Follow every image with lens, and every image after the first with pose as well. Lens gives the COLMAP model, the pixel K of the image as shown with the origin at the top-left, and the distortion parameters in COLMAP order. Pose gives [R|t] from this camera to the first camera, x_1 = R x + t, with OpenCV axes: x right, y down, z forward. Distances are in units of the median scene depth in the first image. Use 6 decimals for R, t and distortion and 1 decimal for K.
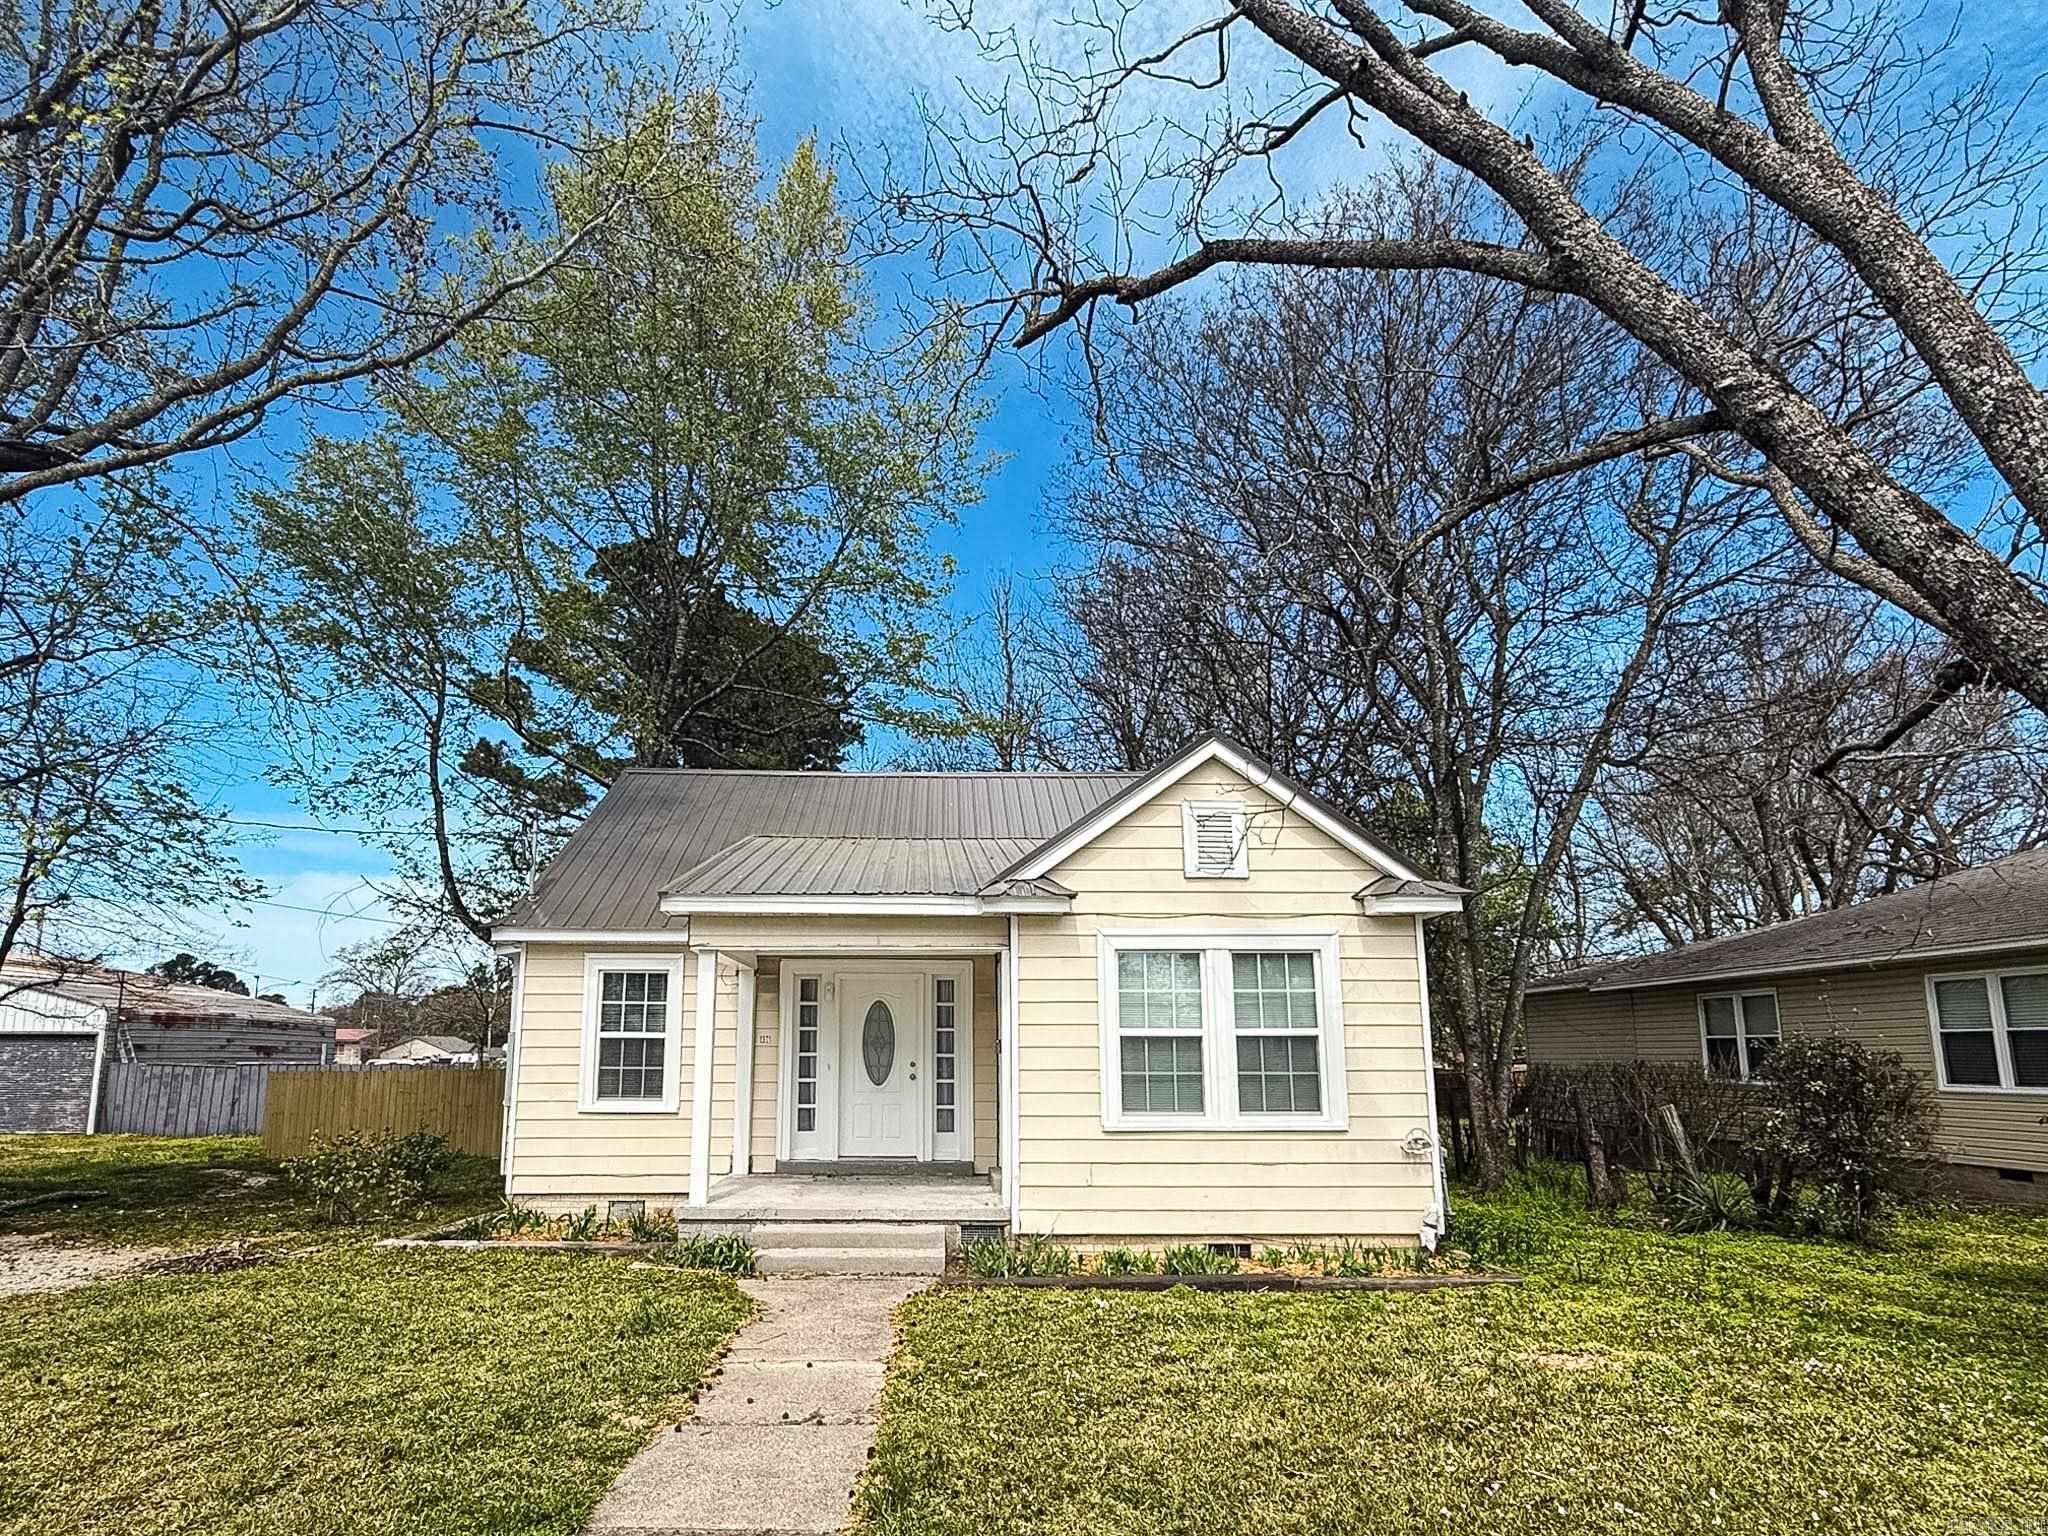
lens RADIAL K [[1317.9, 0, 1022.7], [0, 1317.9, 793.4], [0, 0, 1]] dist [-0.000341, -0.001034]
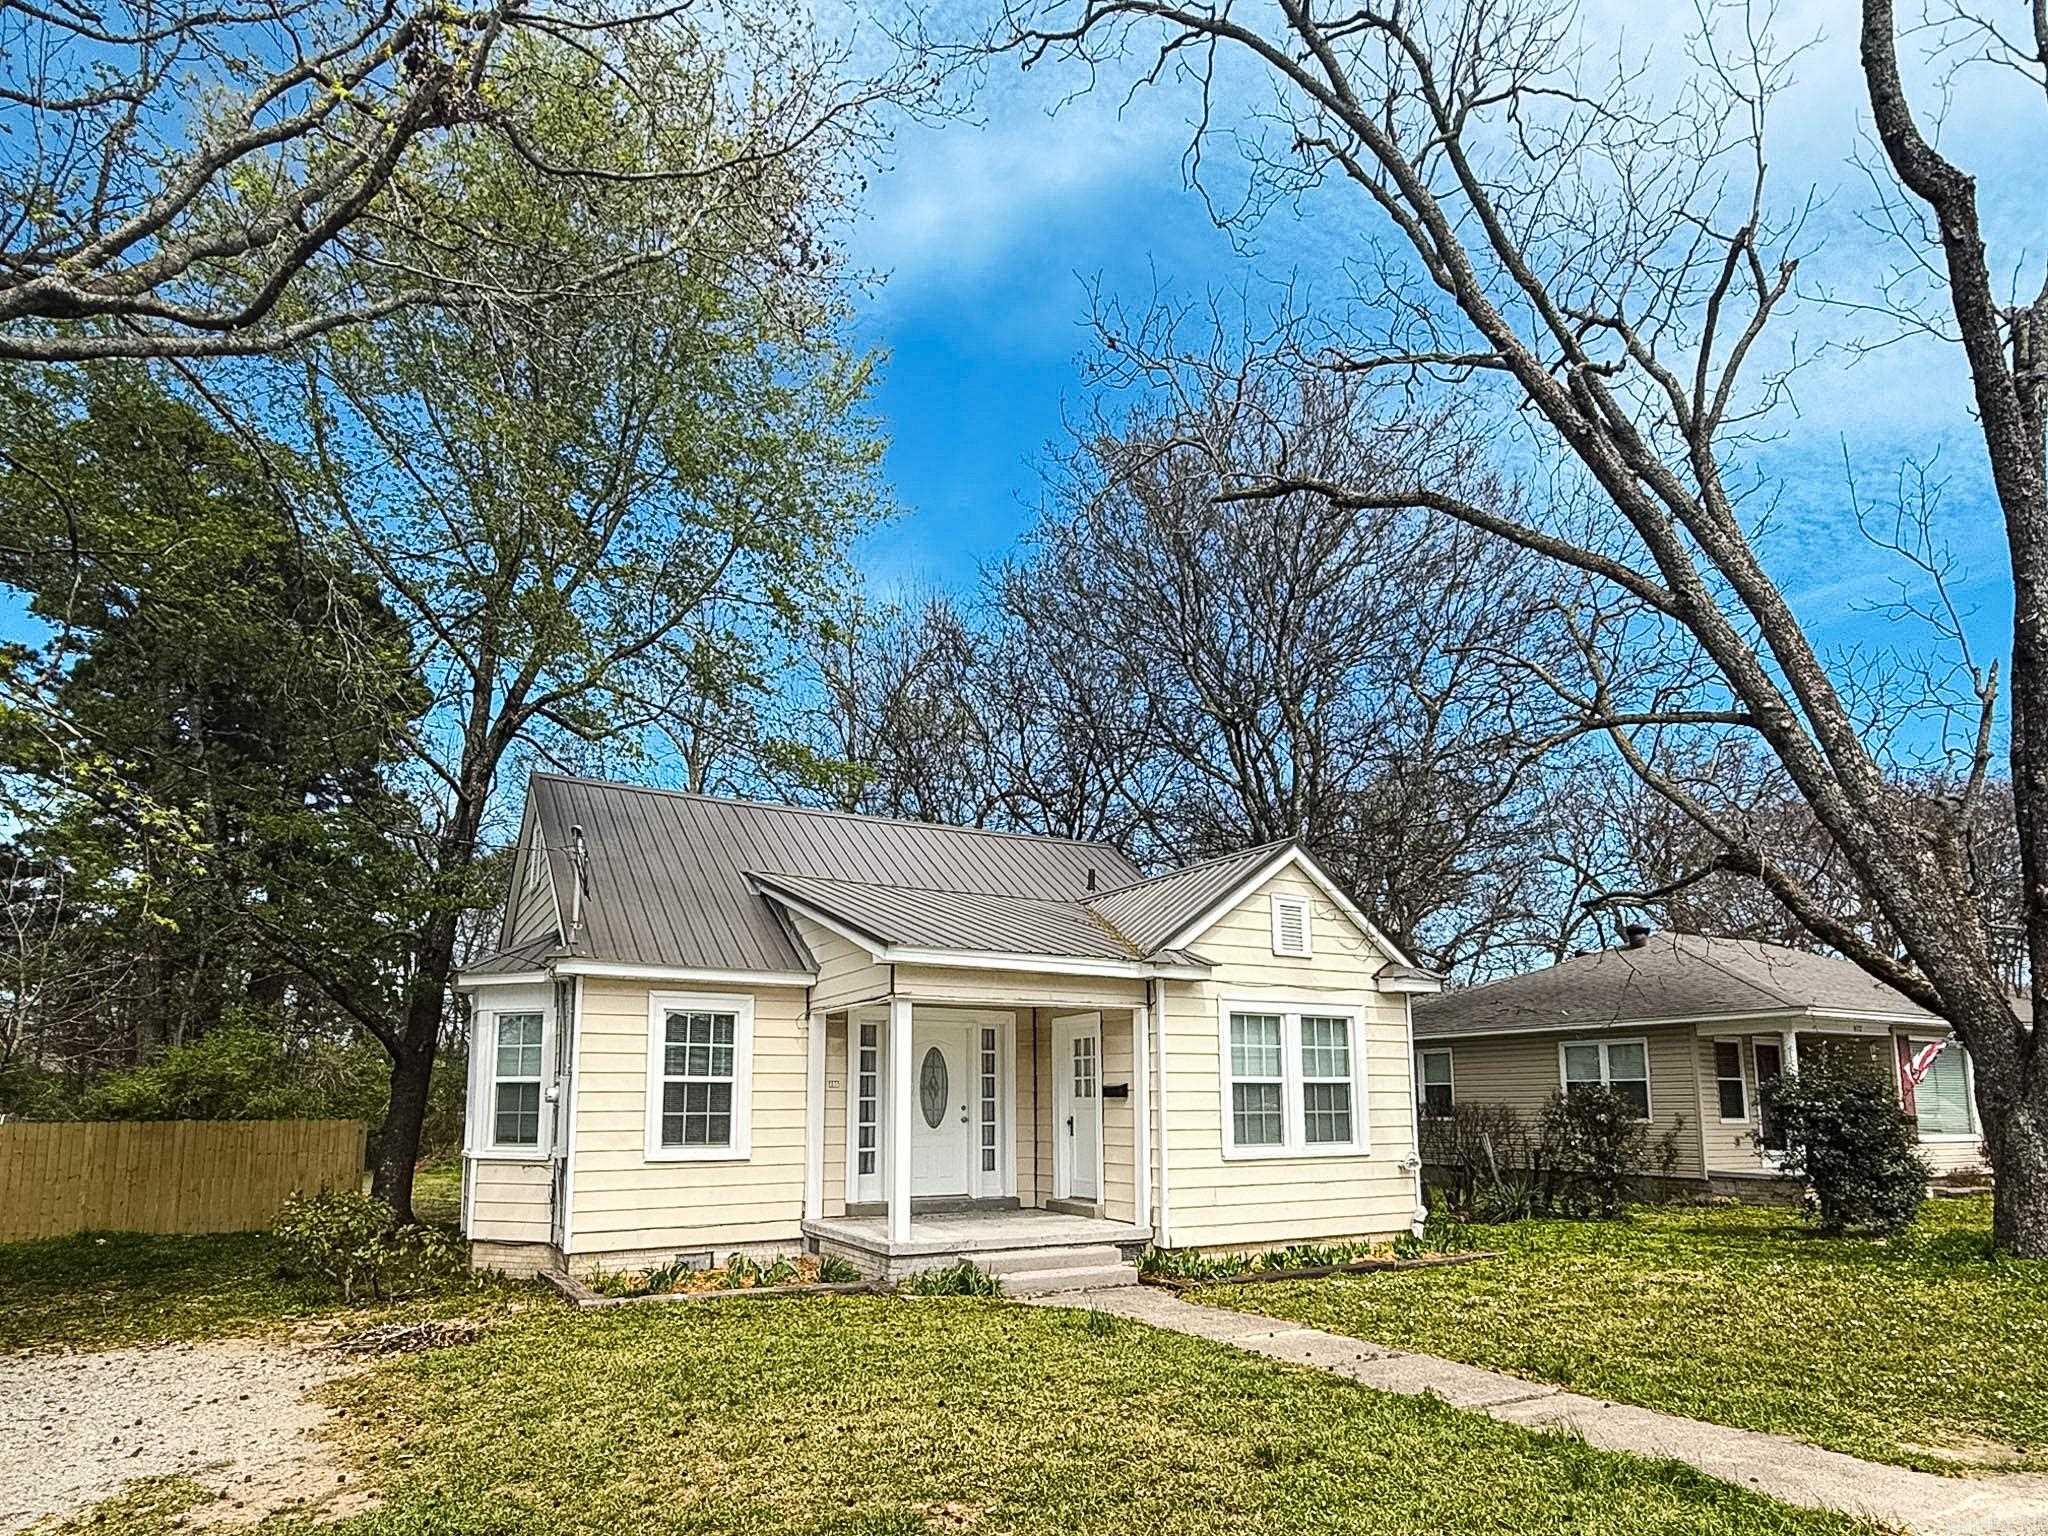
lens RADIAL K [[1666.4, 0, 1024.0], [0, 1666.4, 768.0], [0, 0, 1]] dist [0.004352, 0.003455]
pose [[0.792755, 0.116817, 0.598242, -1.013408], [-0.114956, 0.992505, -0.041471, -0.018652], [-0.598602, -0.035895, 0.800242, -0.108408]]
